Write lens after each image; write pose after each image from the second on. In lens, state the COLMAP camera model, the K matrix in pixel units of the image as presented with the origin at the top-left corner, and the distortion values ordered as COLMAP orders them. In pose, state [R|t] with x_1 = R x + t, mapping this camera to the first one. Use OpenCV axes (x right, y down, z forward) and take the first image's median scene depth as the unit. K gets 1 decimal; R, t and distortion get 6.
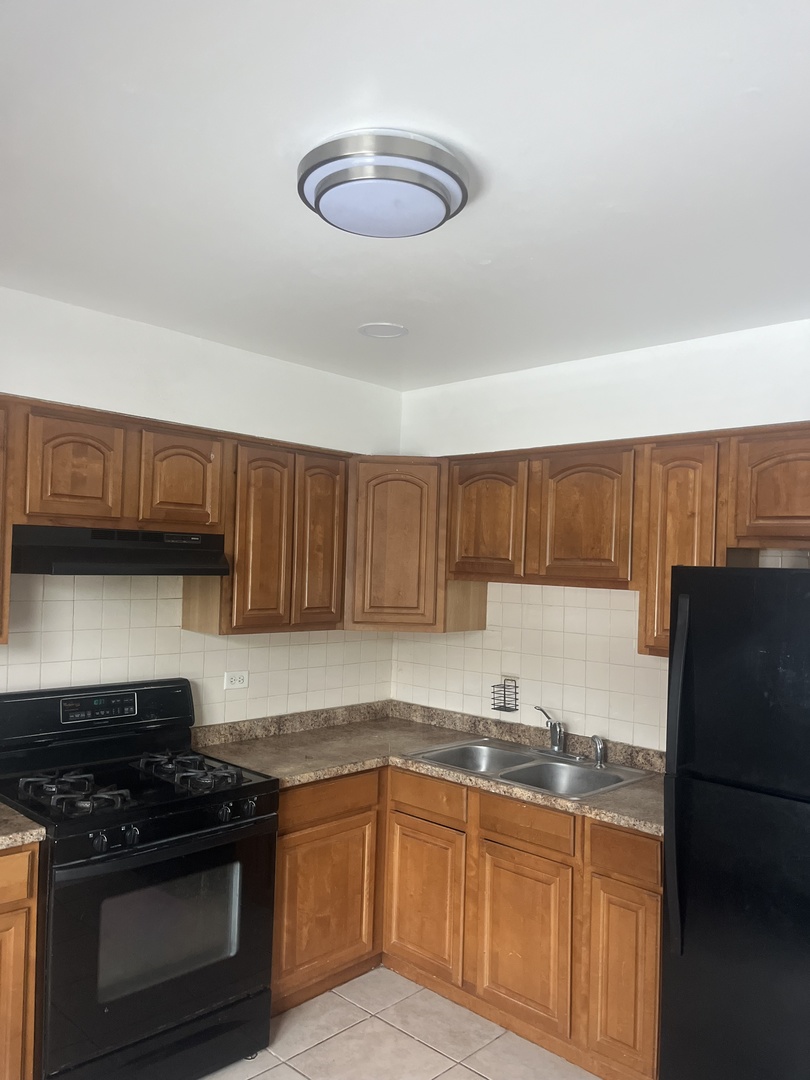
lens RADIAL K [[832.1, 0, 405.3], [0, 832.1, 557.8], [0, 0, 1]] dist [0.091985, -0.083553]
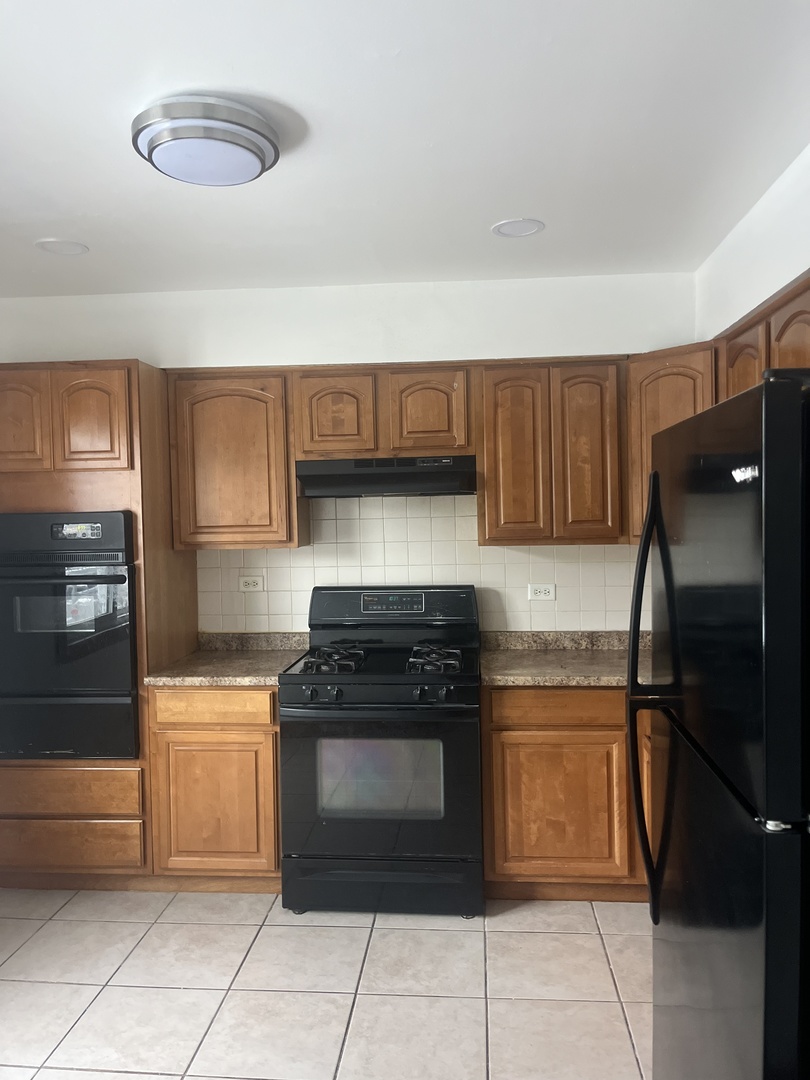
lens RADIAL K [[816.7, 0, 405.0], [0, 816.7, 540.0], [0, 0, 1]] dist [0.103119, -0.138373]
pose [[0.626853, -0.015161, -0.778990, 0.572855], [0.045789, 0.998799, 0.017408, 0.062320], [0.777791, -0.046581, 0.626795, 0.251552]]
